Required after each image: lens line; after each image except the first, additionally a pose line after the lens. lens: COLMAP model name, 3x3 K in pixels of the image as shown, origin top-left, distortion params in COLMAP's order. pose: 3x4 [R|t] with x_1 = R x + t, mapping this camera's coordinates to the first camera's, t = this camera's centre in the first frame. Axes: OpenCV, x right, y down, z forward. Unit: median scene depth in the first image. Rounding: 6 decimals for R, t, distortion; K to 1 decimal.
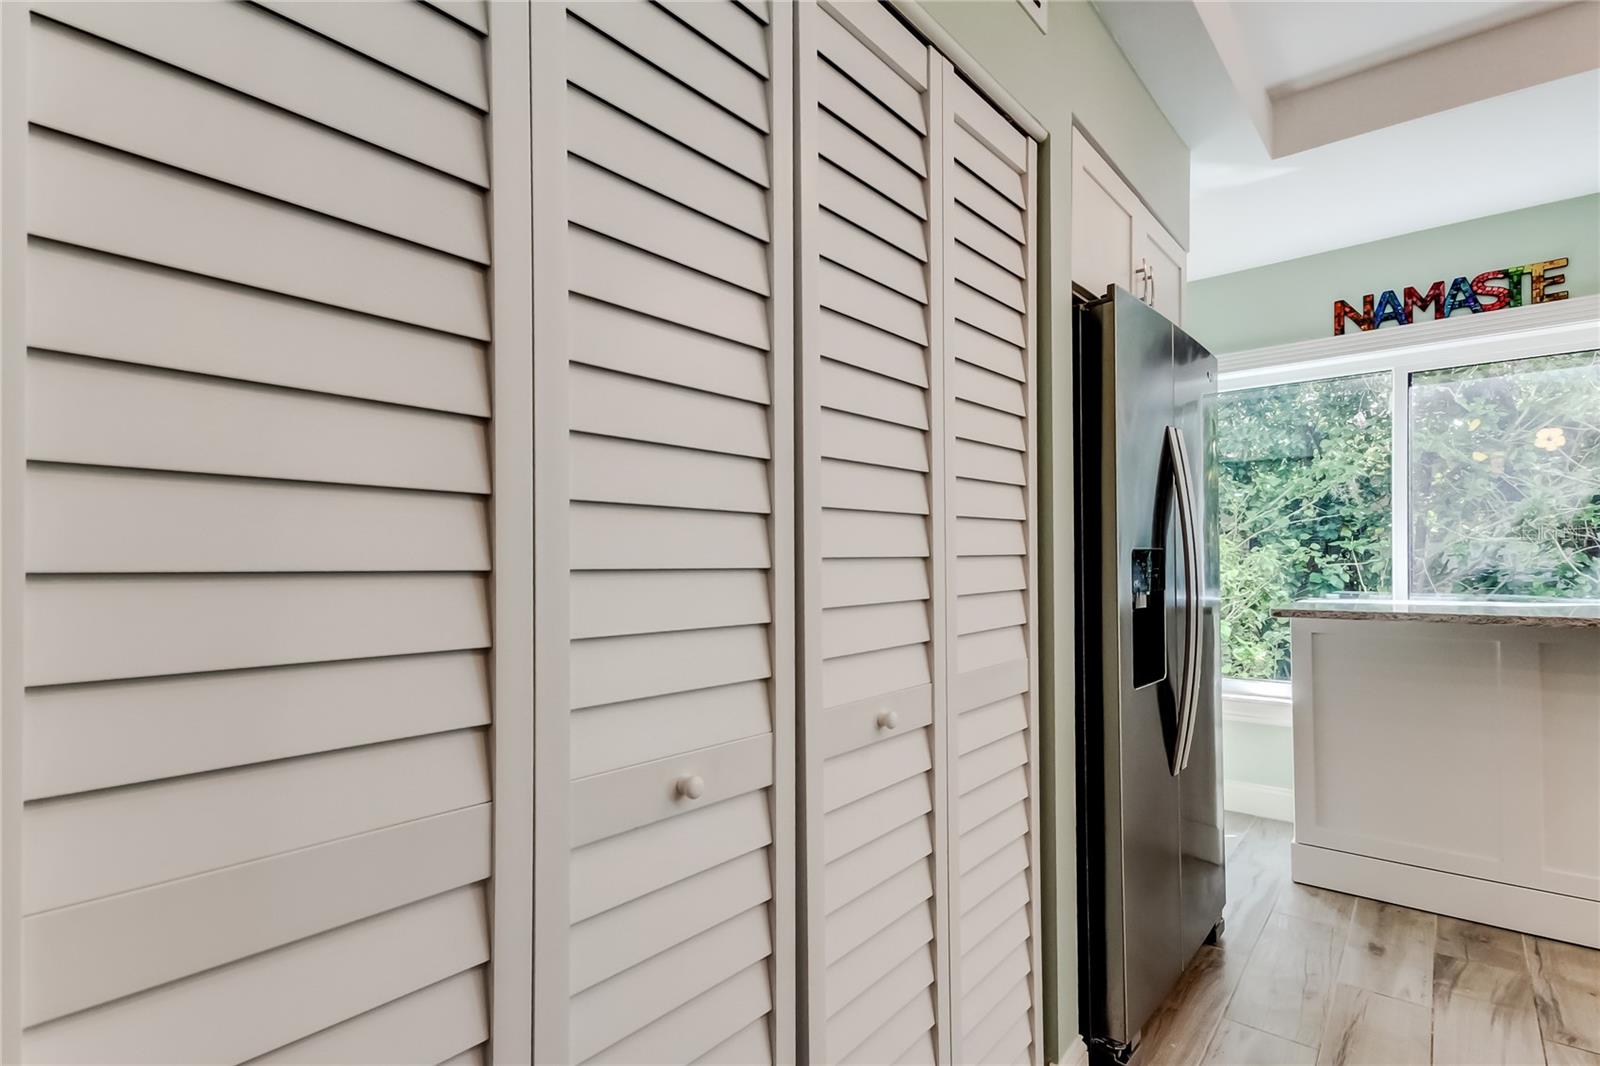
lens RADIAL K [[748.0, 0, 861.1], [0, 748.0, 556.9], [0, 0, 1]] dist [0.024411, -0.007104]
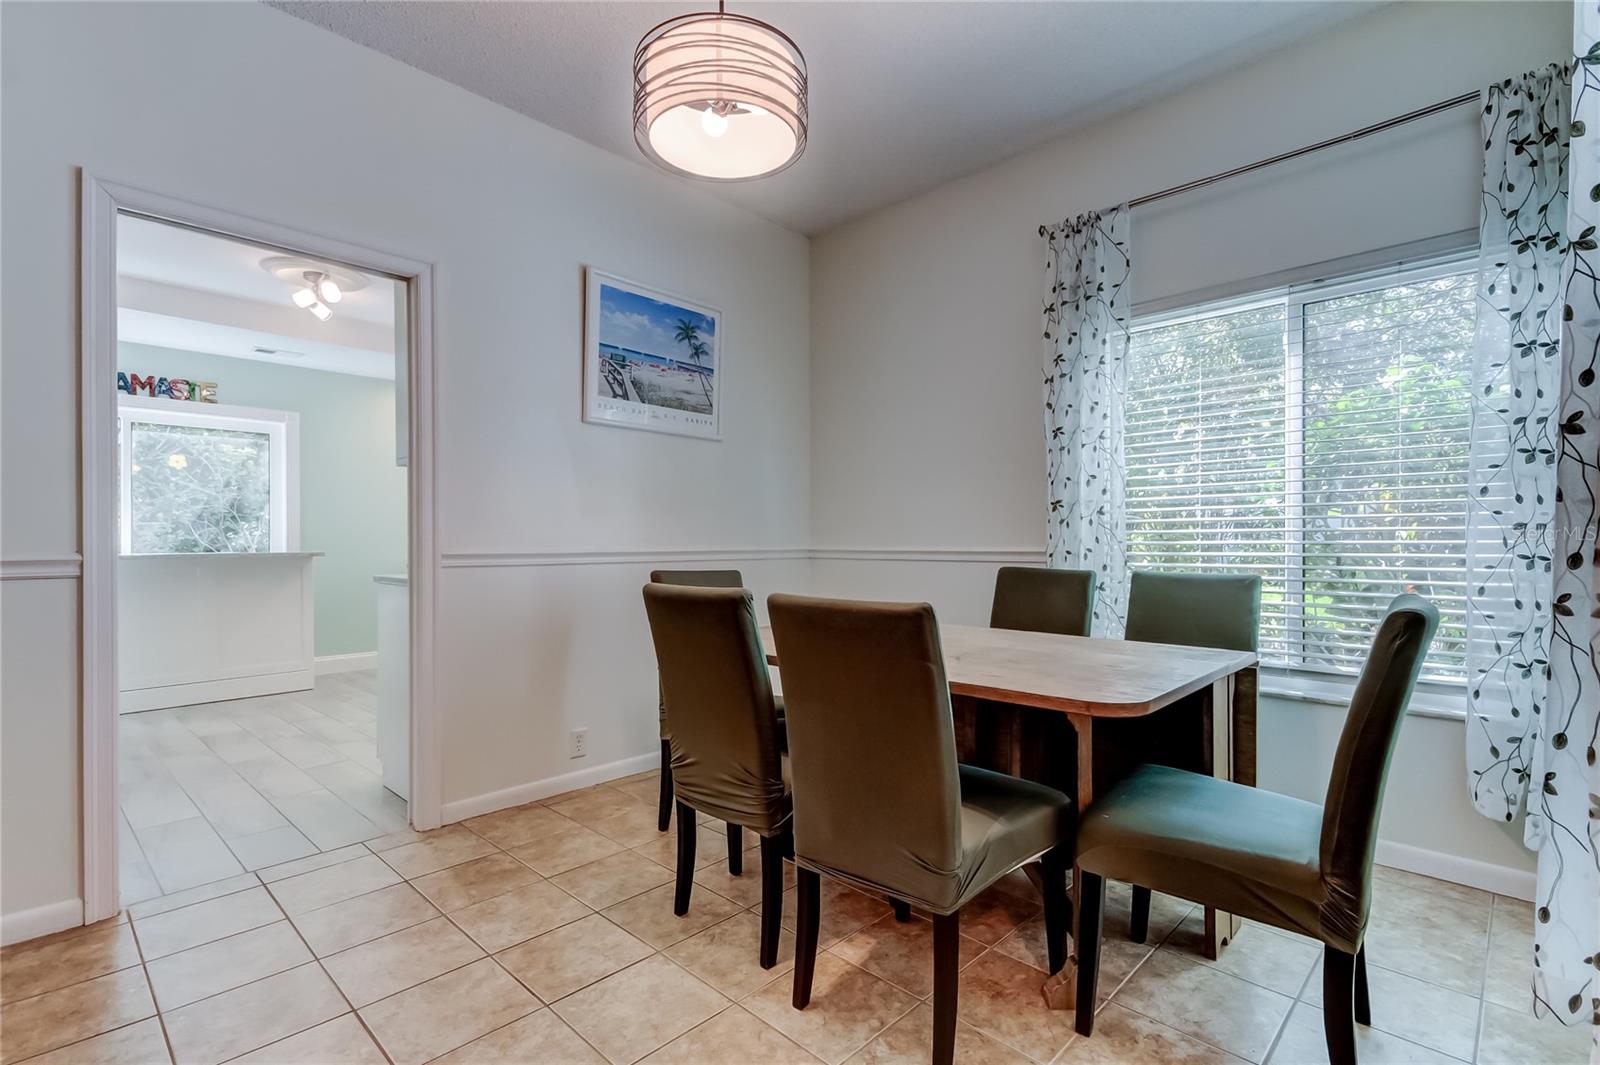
lens RADIAL K [[748.0, 0, 798.6], [0, 748.0, 542.4], [0, 0, 1]] dist [0.024411, -0.007104]
pose [[0.093214, 0.005079, 0.995633, -0.874737], [0.007255, 0.999957, -0.005780, 0.054307], [-0.995620, 0.007762, 0.093173, -0.686888]]
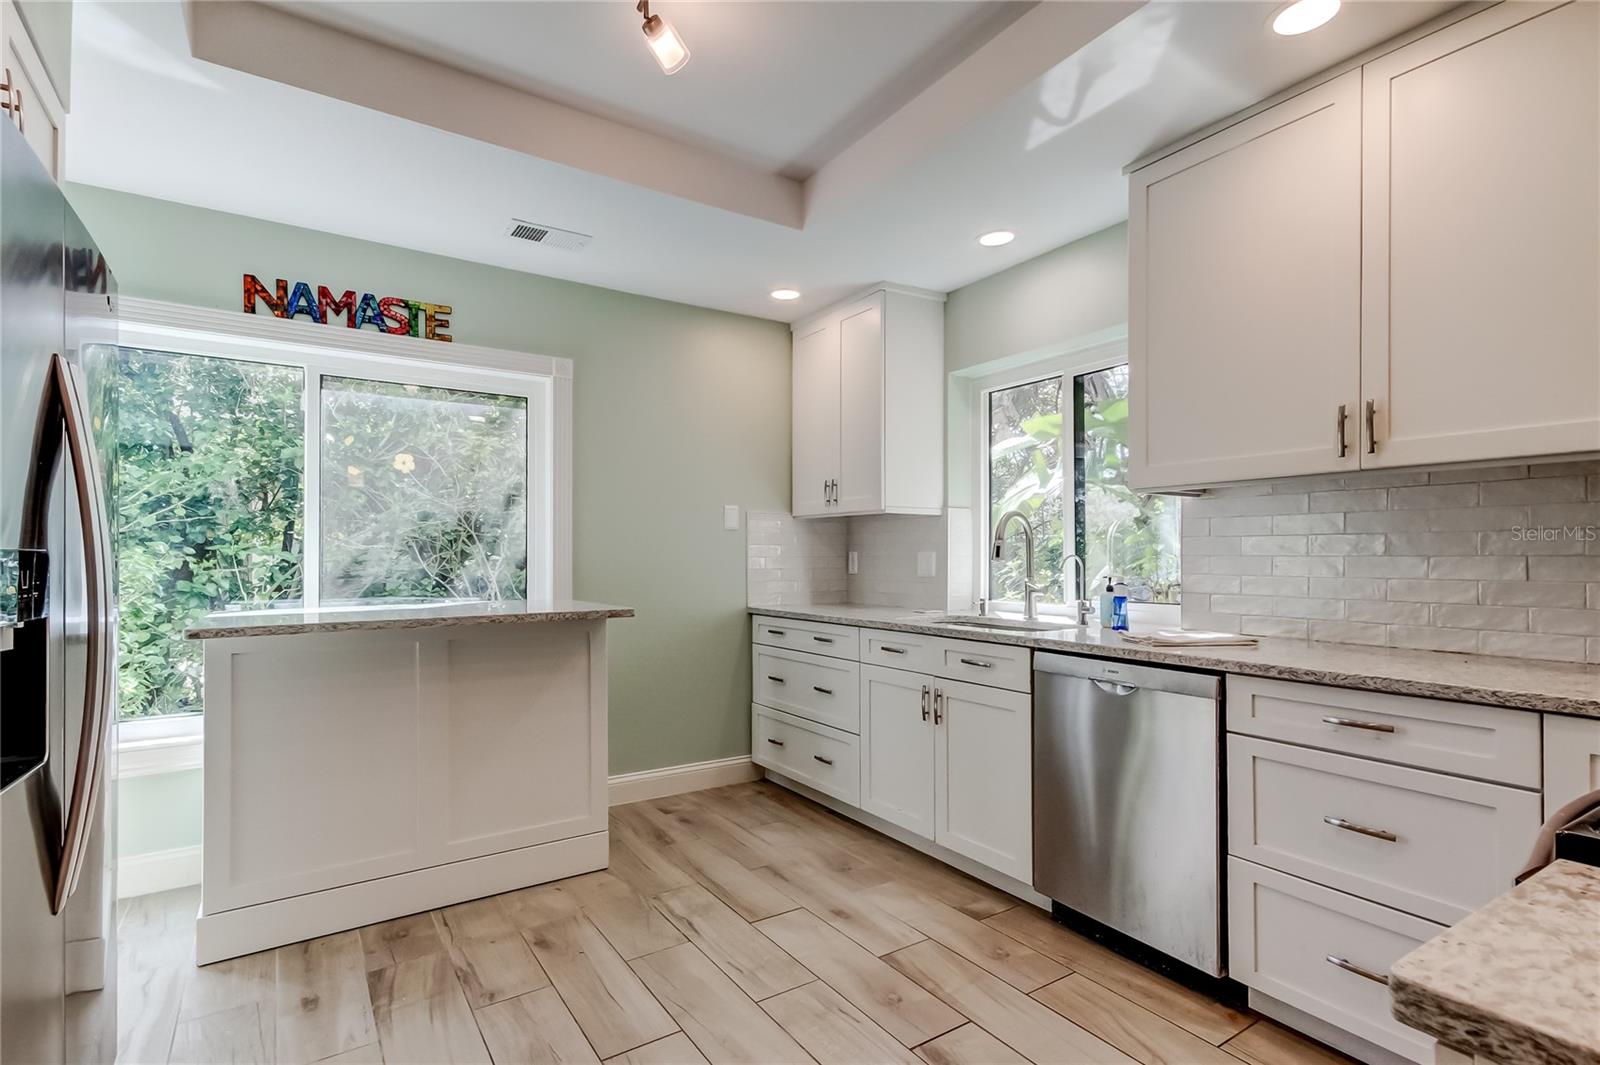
lens RADIAL K [[748.0, 0, 761.0], [0, 748.0, 550.1], [0, 0, 1]] dist [0.024411, -0.007104]
pose [[0.349446, 0.015193, 0.936833, 0.014583], [-0.000328, 0.999870, -0.016093, -0.001010], [-0.936957, 0.005317, 0.349405, 0.134036]]
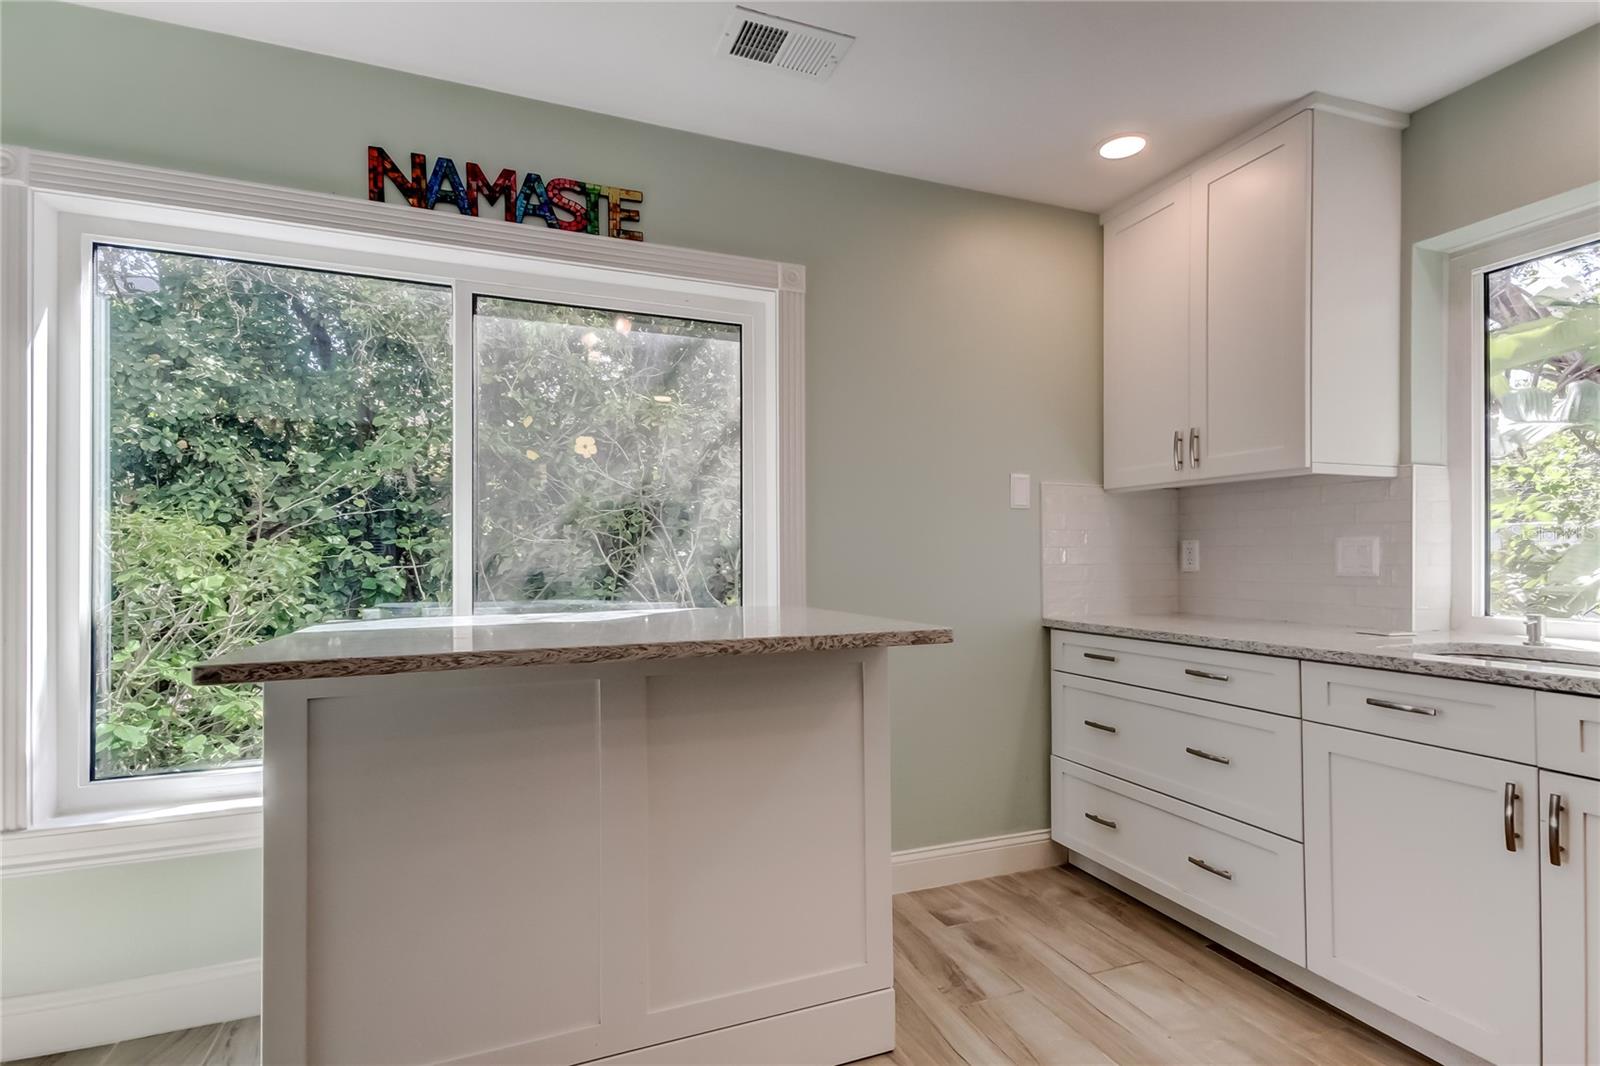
lens RADIAL K [[748.0, 0, 810.3], [0, 748.0, 556.7], [0, 0, 1]] dist [0.024411, -0.007104]
pose [[0.490198, 0.006472, 0.871587, 0.275000], [-0.001201, 0.999976, -0.006750, 0.007701], [-0.871610, 0.002262, 0.490194, 0.393414]]
